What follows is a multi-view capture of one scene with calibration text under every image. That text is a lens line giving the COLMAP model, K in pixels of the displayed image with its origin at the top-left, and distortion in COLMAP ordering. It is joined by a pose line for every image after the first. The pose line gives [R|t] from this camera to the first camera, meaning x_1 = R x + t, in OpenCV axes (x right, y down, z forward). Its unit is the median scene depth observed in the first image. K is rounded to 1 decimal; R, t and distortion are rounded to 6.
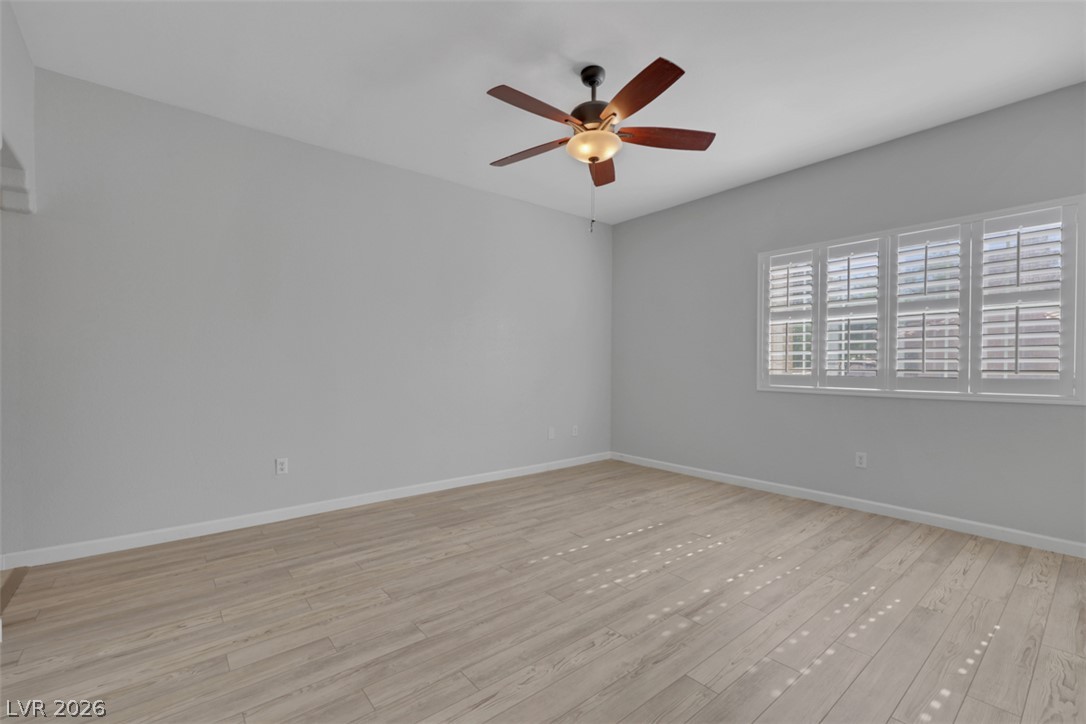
lens RADIAL K [[446.1, 0, 526.4], [0, 446.1, 362.0], [0, 0, 1]] dist [-0.000060, -0.000250]
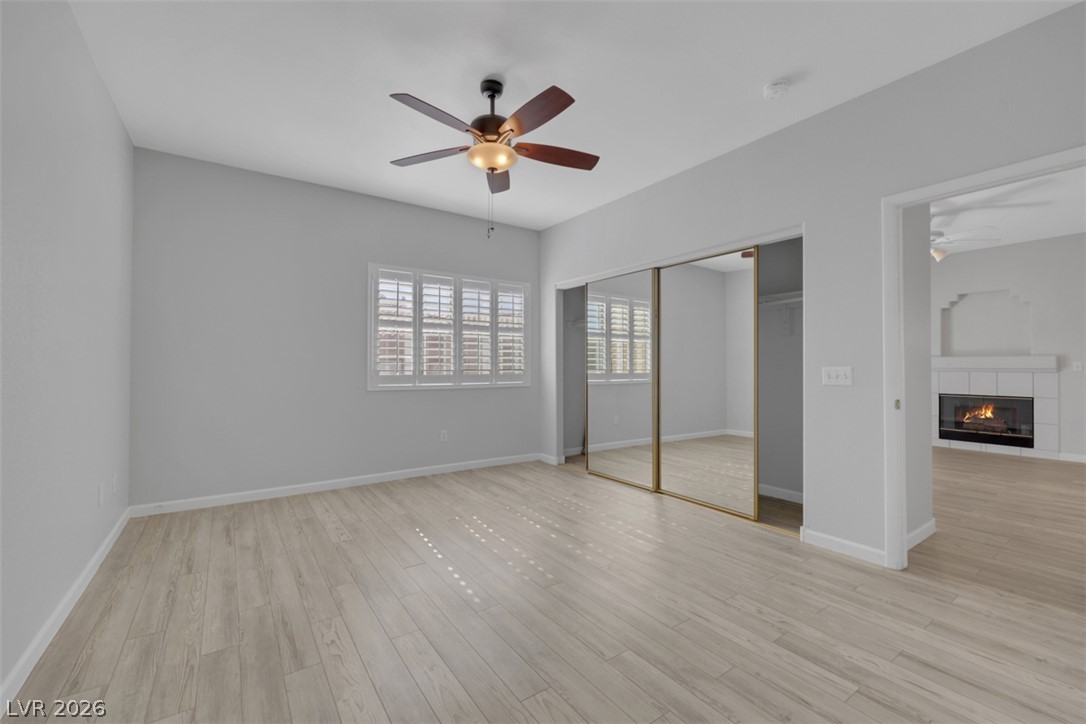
lens RADIAL K [[467.1, 0, 548.1], [0, 467.1, 359.8], [0, 0, 1]] dist [-0.004632, -0.000235]
pose [[0.060784, 0.010860, 0.998092, -0.844136], [-0.007551, 0.999917, -0.010420, -0.002922], [-0.998122, -0.006903, 0.060861, 0.752118]]
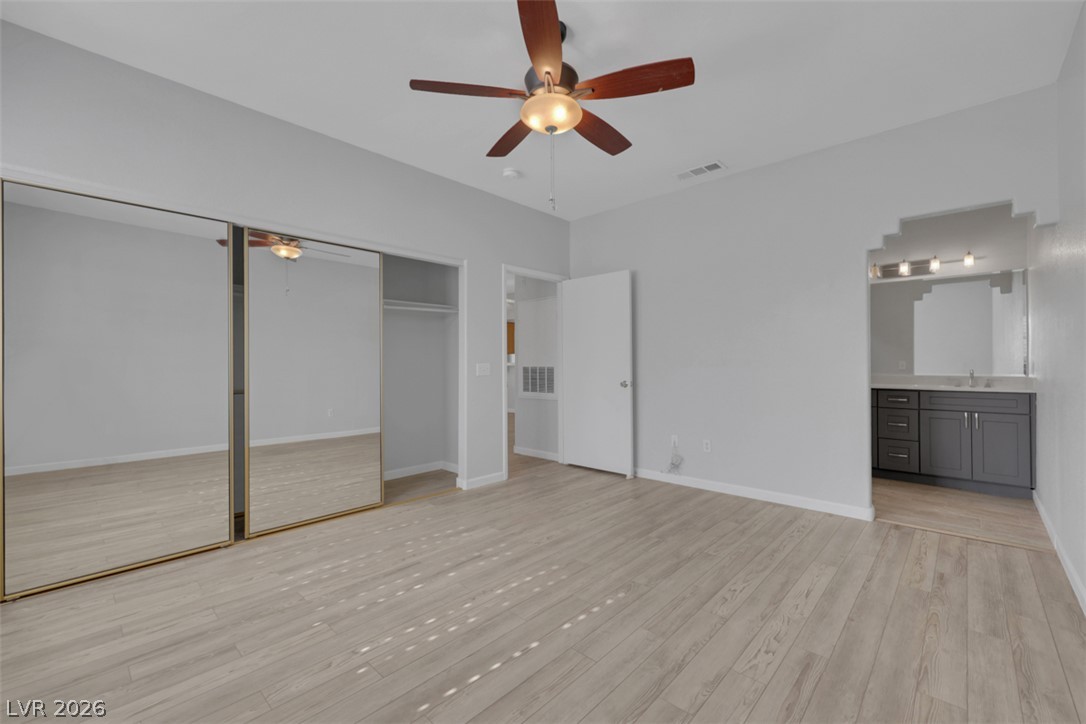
lens RADIAL K [[446.1, 0, 526.4], [0, 446.1, 362.0], [0, 0, 1]] dist [-0.000060, -0.000250]
pose [[-0.991917, 0.002622, -0.126861, 0.287750], [0.003565, 0.999968, -0.007208, -0.009248], [0.126838, -0.007602, -0.991894, 1.738089]]
